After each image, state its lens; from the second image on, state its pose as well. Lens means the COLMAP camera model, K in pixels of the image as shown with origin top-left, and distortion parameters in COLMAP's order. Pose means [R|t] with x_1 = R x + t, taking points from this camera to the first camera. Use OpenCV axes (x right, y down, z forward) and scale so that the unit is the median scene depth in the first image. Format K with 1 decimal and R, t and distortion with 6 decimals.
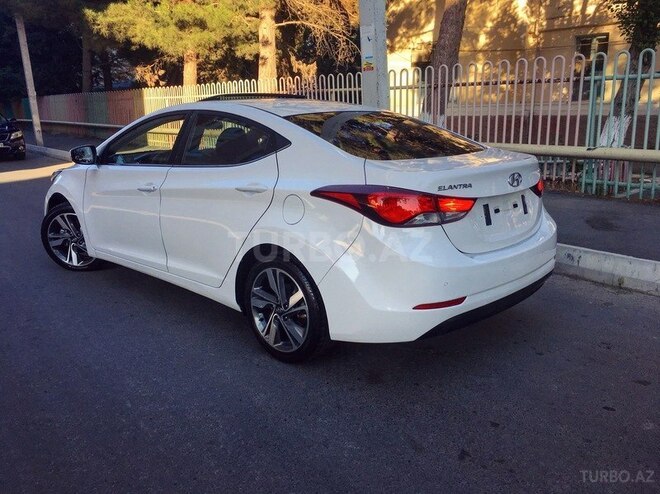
lens RADIAL K [[565.9, 0, 319.0], [0, 565.9, 247.5], [0, 0, 1]] dist [0.016422, -0.002992]
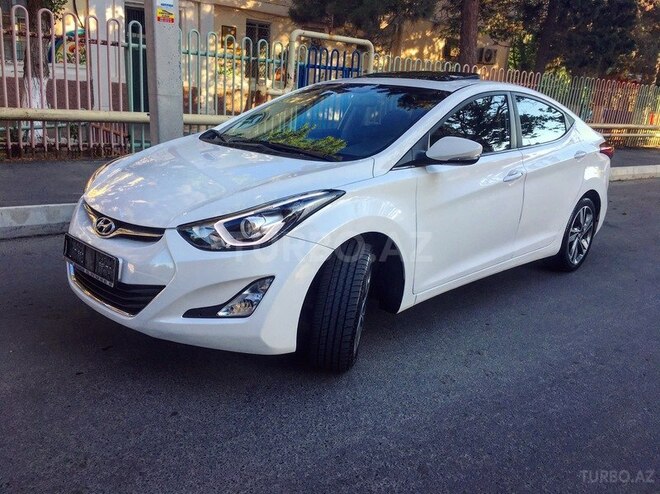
lens RADIAL K [[565.9, 0, 319.0], [0, 565.9, 247.5], [0, 0, 1]] dist [0.016422, -0.002992]
pose [[0.010956, -0.258119, 0.966051, -0.275042], [0.173070, 0.952018, 0.252407, -0.064265], [-0.984849, 0.164429, 0.055103, 0.291456]]
